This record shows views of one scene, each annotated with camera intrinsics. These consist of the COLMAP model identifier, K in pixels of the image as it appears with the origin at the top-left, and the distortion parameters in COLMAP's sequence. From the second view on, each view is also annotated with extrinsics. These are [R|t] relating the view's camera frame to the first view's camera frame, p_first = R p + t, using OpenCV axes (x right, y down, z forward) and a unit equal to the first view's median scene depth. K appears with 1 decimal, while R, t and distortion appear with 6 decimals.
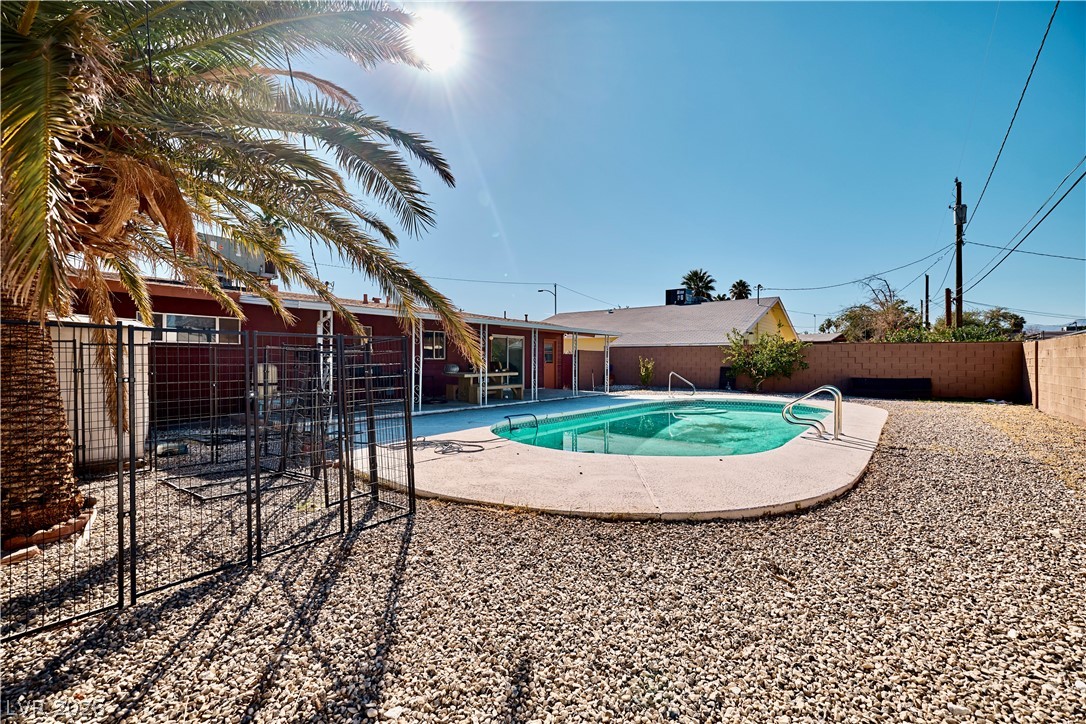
lens RADIAL K [[463.7, 0, 536.3], [0, 463.7, 360.9], [0, 0, 1]] dist [0.001728, 0.000301]
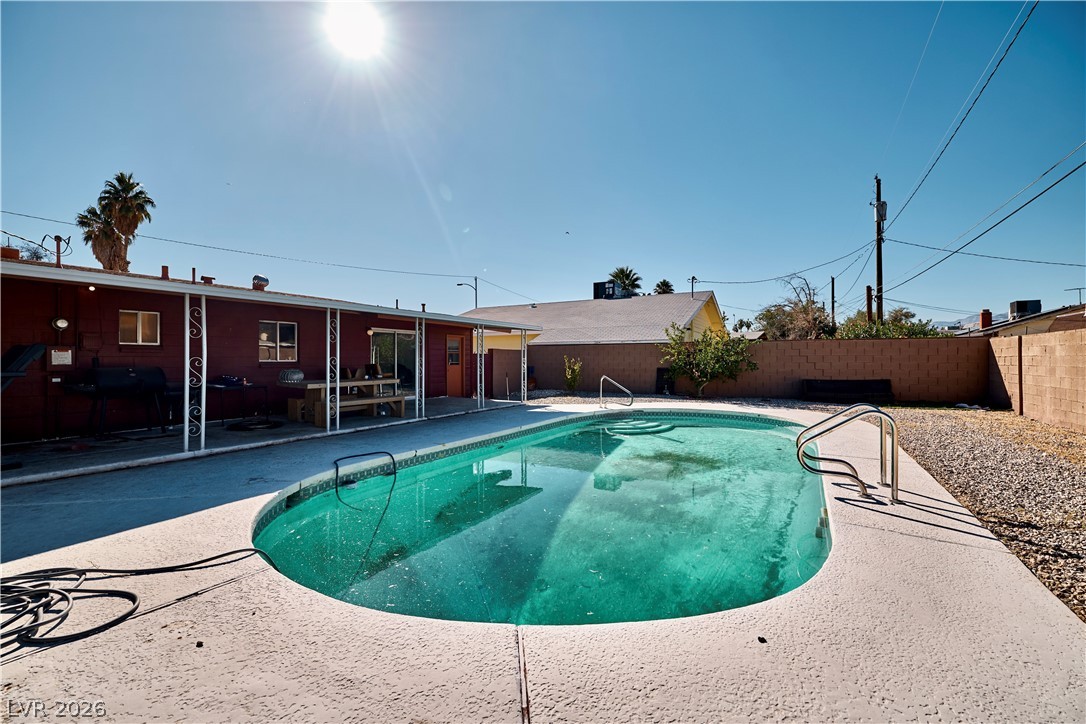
lens RADIAL K [[463.7, 0, 536.3], [0, 463.7, 360.9], [0, 0, 1]] dist [0.001728, 0.000301]
pose [[0.988494, -0.006398, 0.151126, 0.048774], [0.006253, 0.999979, 0.001434, -0.002526], [-0.151132, -0.000472, 0.988513, 0.192150]]
